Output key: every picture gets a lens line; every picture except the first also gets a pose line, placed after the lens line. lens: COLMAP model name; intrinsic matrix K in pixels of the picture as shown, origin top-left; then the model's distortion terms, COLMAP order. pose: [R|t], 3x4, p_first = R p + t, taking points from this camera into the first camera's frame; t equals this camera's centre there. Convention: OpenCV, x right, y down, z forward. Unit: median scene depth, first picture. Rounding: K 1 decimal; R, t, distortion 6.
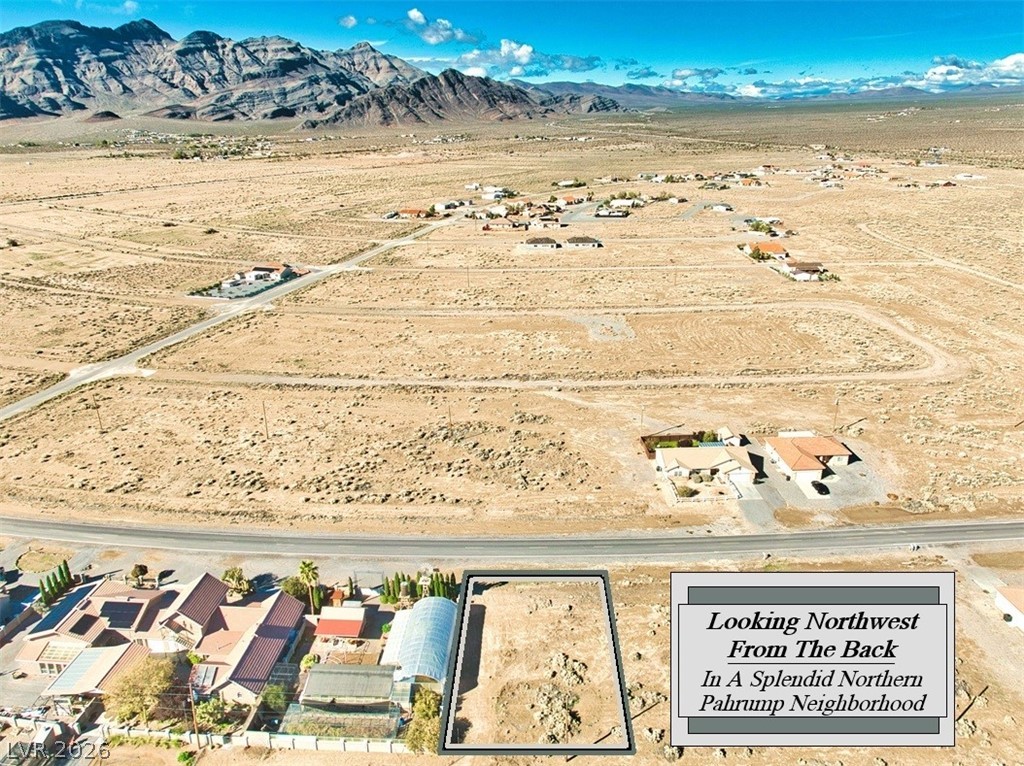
lens RADIAL K [[740.7, 0, 516.6], [0, 740.7, 425.0], [0, 0, 1]] dist [-0.016225, -0.021303]
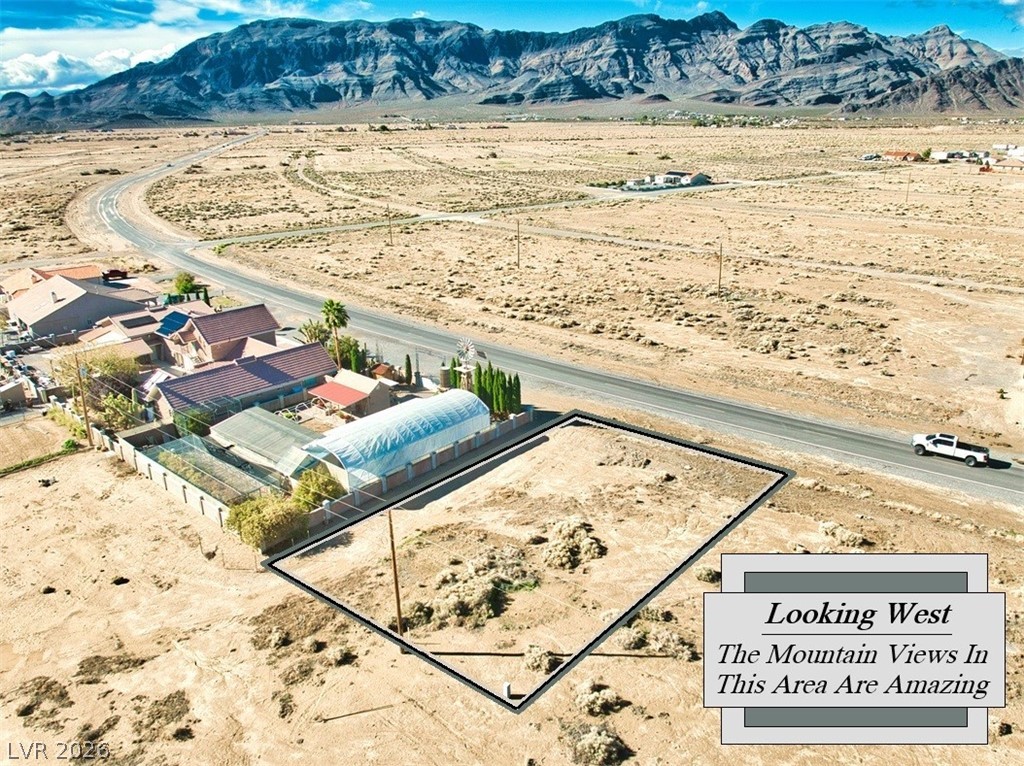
lens RADIAL K [[740.7, 0, 512.6], [0, 740.7, 425.8], [0, 0, 1]] dist [-0.016225, -0.021303]
pose [[0.782203, 0.244858, -0.572890, 0.062779], [-0.243436, 0.966551, 0.080734, 0.042409], [0.573496, 0.076311, 0.815646, 0.106114]]
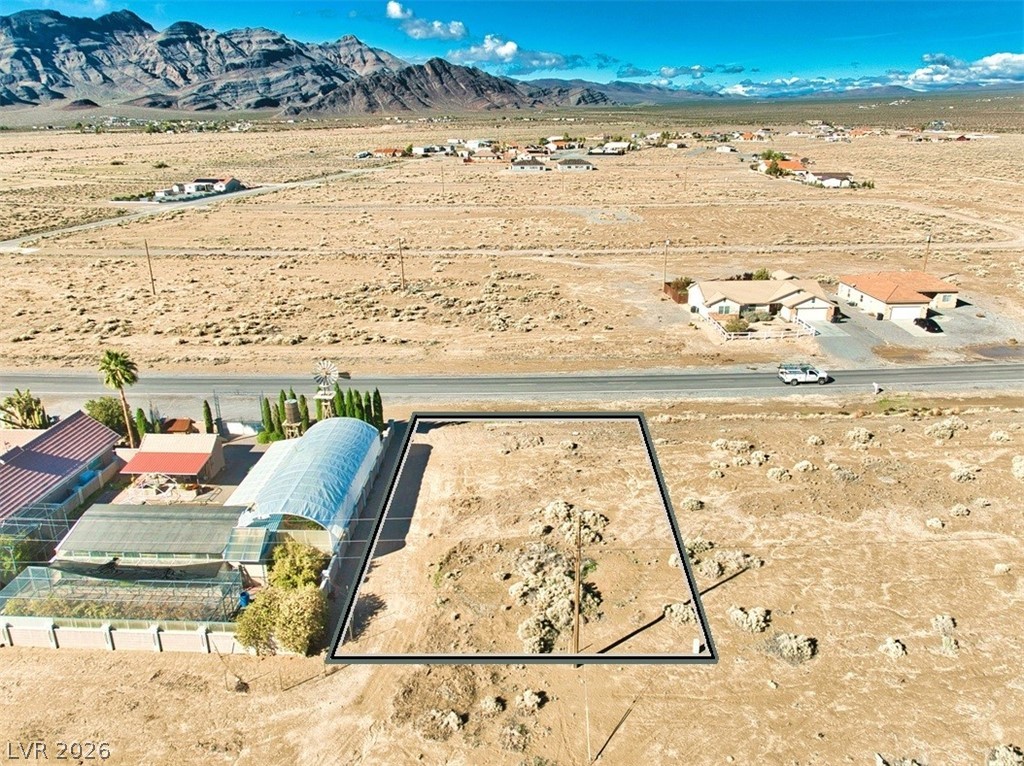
lens RADIAL K [[740.7, 0, 514.6], [0, 740.7, 425.0], [0, 0, 1]] dist [-0.016225, -0.021303]
pose [[0.999927, -0.002426, 0.011855, 0.003887], [0.002472, 0.999989, -0.003917, 0.050972], [-0.011846, 0.003946, 0.999922, 0.088746]]
